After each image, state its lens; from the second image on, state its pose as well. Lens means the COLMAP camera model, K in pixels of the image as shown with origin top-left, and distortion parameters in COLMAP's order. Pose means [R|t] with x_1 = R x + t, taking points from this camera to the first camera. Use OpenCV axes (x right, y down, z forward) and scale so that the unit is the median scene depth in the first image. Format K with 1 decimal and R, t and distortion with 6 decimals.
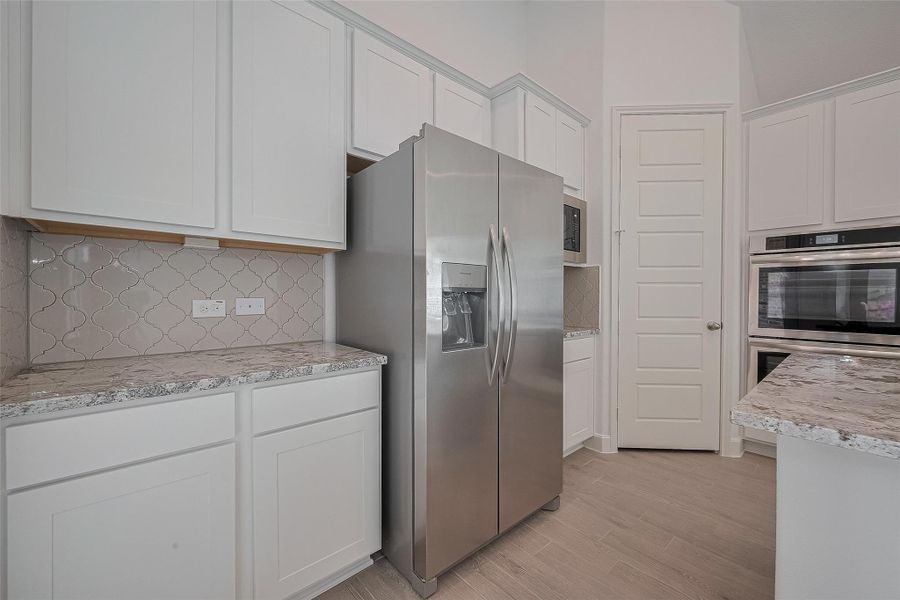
lens RADIAL K [[358.2, 0, 450.2], [0, 358.2, 300.4], [0, 0, 1]] dist [-0.001300, 0.000396]
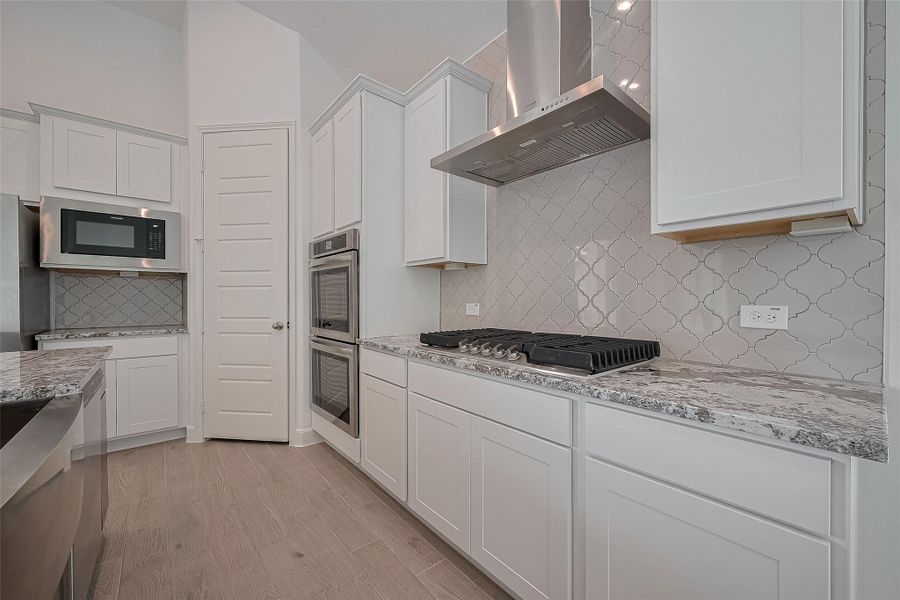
lens RADIAL K [[358.2, 0, 451.8], [0, 358.2, 300.4], [0, 0, 1]] dist [-0.001300, 0.000396]
pose [[0.999089, -0.007276, -0.042062, 1.314656], [0.006834, 0.999920, -0.010659, 0.010327], [0.042136, 0.010362, 0.999058, -0.062300]]
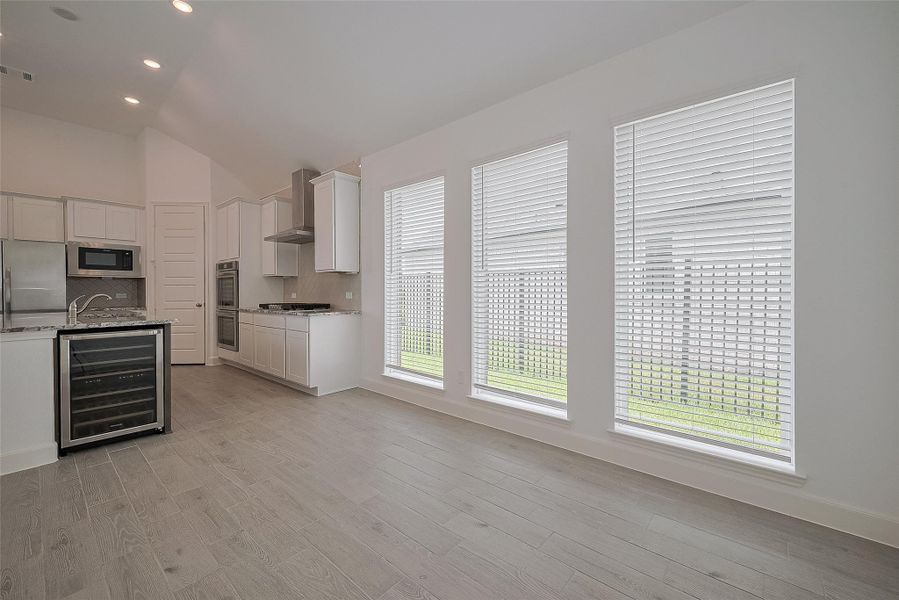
lens RADIAL K [[371.0, 0, 463.9], [0, 371.0, 293.3], [0, 0, 1]] dist [0.004431, -0.000071]
pose [[0.990972, -0.011659, 0.133563, 2.035395], [0.013258, 0.999851, -0.011087, 0.048015], [-0.133413, 0.012758, 0.990978, -1.449999]]
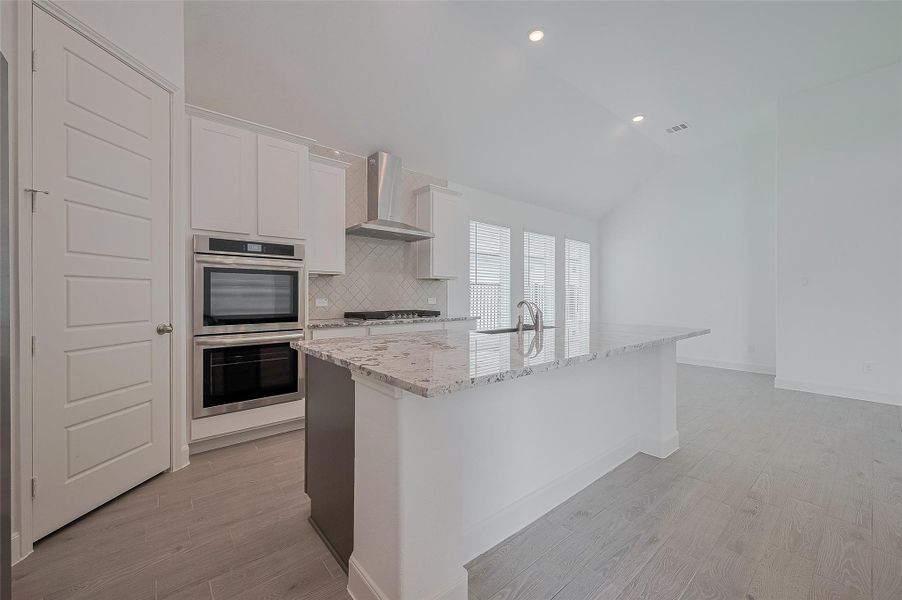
lens RADIAL K [[359.0, 0, 455.3], [0, 359.0, 296.8], [0, 0, 1]] dist [-0.001300, 0.000396]
pose [[0.010242, -0.008322, 0.999913, -0.137957], [0.015853, 0.999841, 0.008159, -0.003747], [-0.999822, 0.015768, 0.010372, 0.276490]]
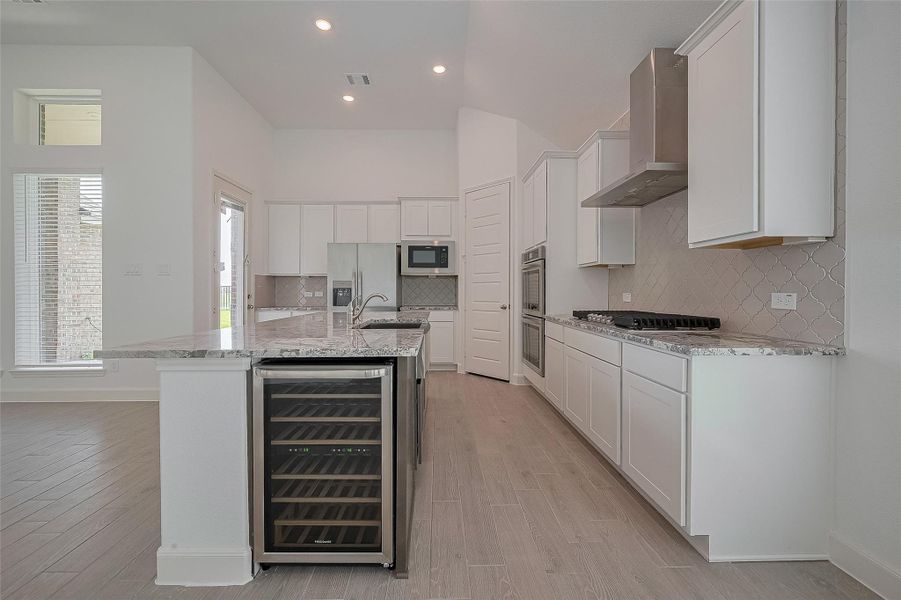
lens RADIAL K [[358.6, 0, 447.8], [0, 358.6, 293.6], [0, 0, 1]] dist [-0.001300, 0.000396]
pose [[0.760531, -0.002405, -0.649297, 1.669220], [-0.005026, 0.999941, -0.009591, 0.025828], [0.649282, 0.010558, 0.760475, -0.502556]]
